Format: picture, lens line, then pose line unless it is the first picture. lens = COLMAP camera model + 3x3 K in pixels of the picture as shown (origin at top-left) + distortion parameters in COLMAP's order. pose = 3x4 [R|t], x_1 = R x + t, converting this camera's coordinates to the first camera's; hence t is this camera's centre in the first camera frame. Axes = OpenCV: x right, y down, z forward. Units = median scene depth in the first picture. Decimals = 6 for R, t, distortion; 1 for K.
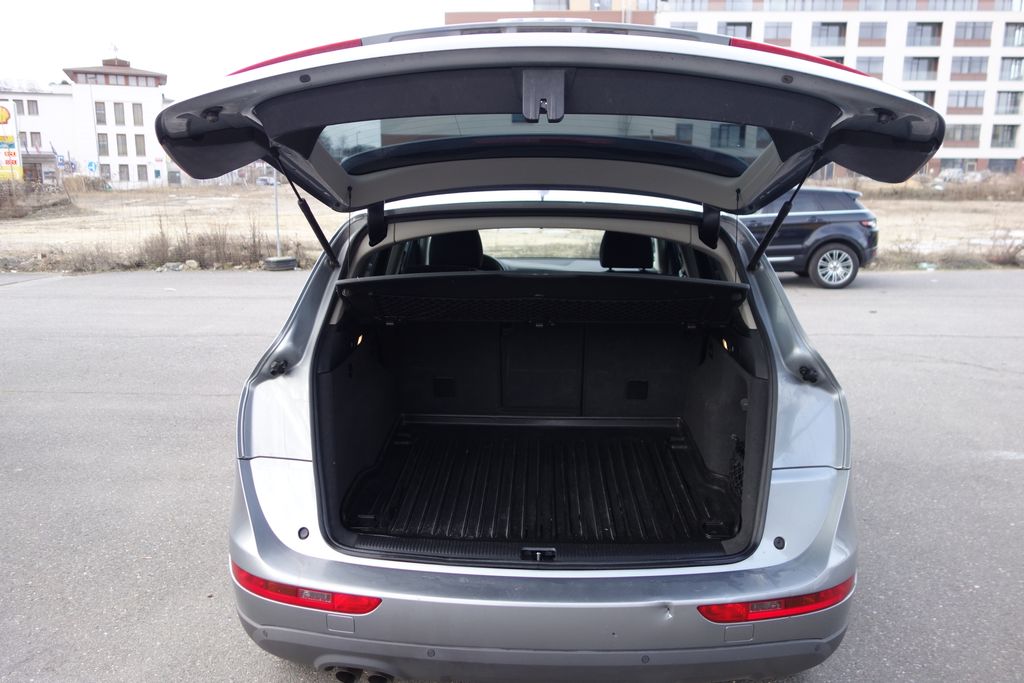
lens RADIAL K [[804.4, 0, 512.9], [0, 804.4, 340.3], [0, 0, 1]] dist [0.013690, -0.010182]
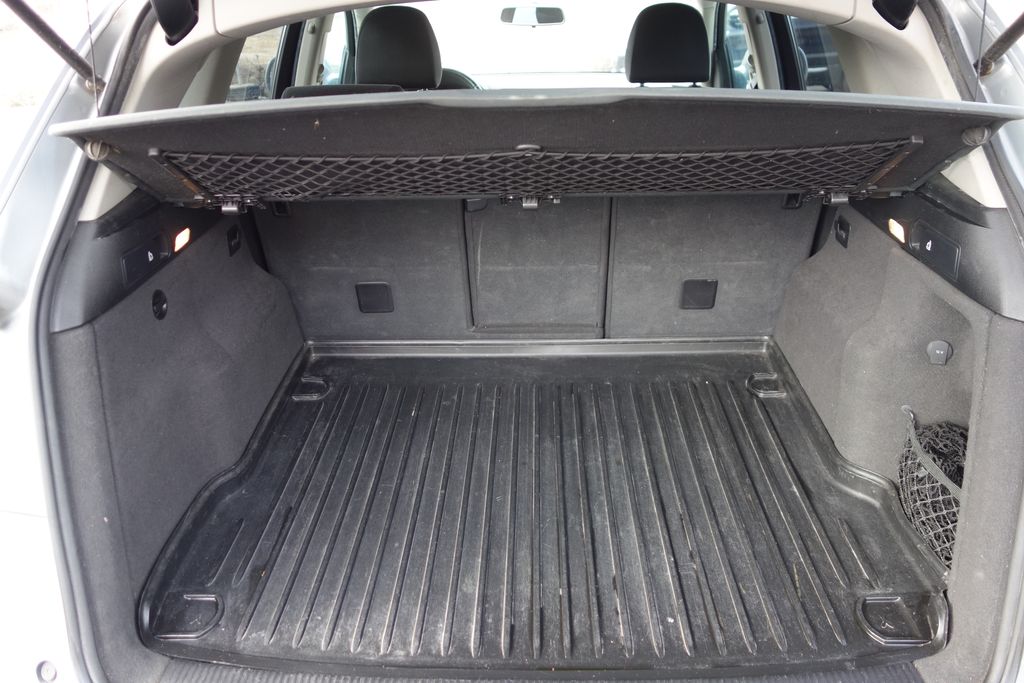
lens RADIAL K [[804.4, 0, 513.5], [0, 804.4, 342.8], [0, 0, 1]] dist [0.013690, -0.010182]
pose [[0.999606, -0.028029, -0.001456, 0.021058], [0.027697, 0.976723, 0.212709, -0.040404], [-0.004540, -0.212666, 0.977114, 0.490174]]
